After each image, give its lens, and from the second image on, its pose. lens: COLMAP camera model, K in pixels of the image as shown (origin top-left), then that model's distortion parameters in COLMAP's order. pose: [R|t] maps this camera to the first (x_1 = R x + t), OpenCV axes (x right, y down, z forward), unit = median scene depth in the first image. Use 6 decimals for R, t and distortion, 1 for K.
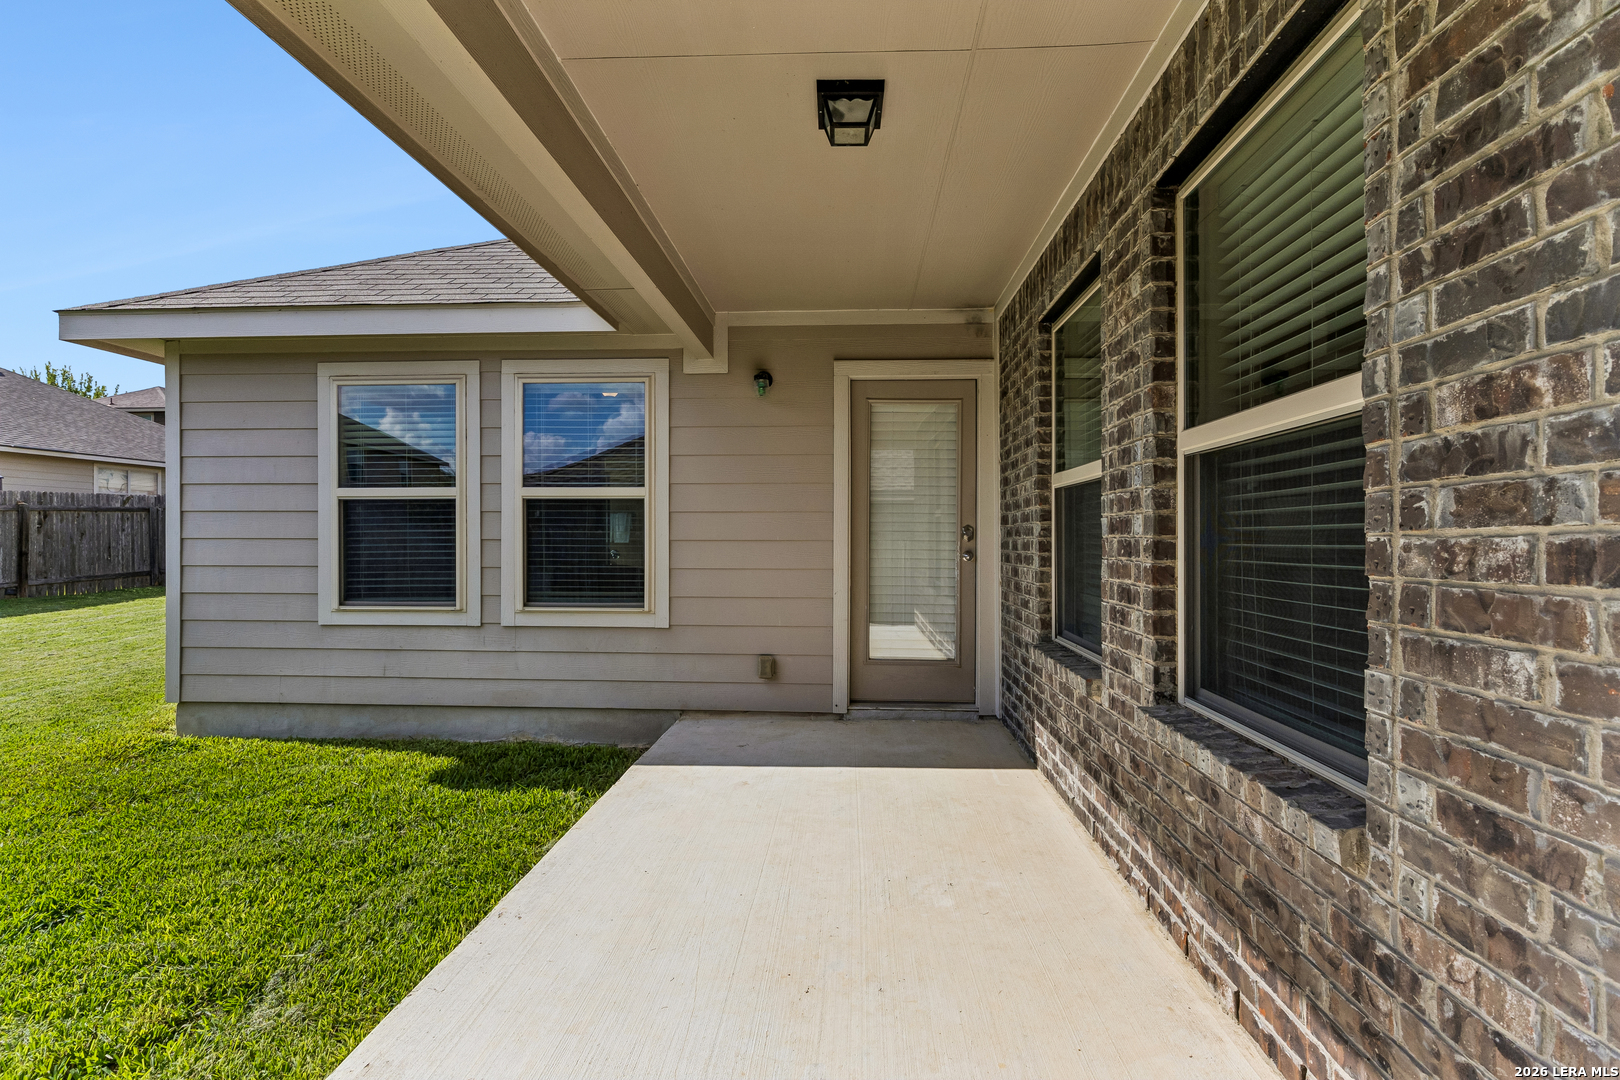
lens RADIAL K [[729.8, 0, 811.6], [0, 729.8, 536.3], [0, 0, 1]] dist [0.003994, -0.000575]
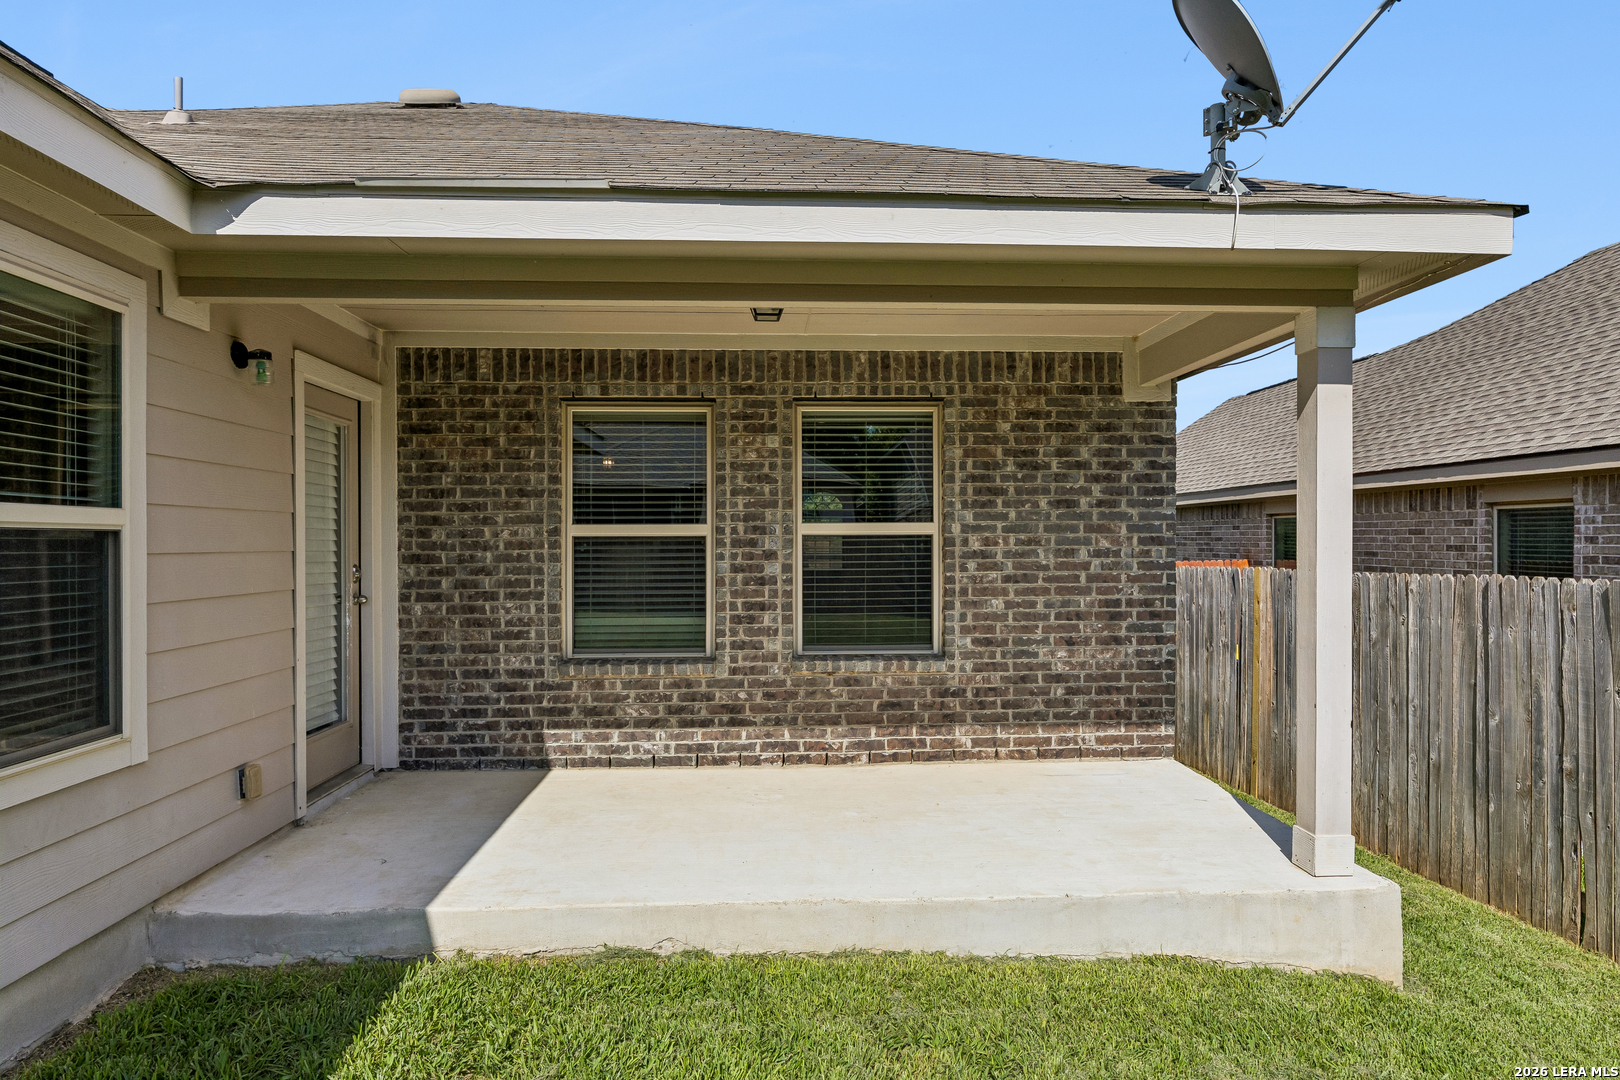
lens RADIAL K [[949.9, 0, 809.7], [0, 949.9, 544.1], [0, 0, 1]] dist [0.003339, 0.000429]
pose [[-0.107473, -0.005362, 0.994194, -4.086883], [0.000375, 0.999985, 0.005433, -0.186391], [-0.994208, 0.000957, -0.107469, 2.382746]]
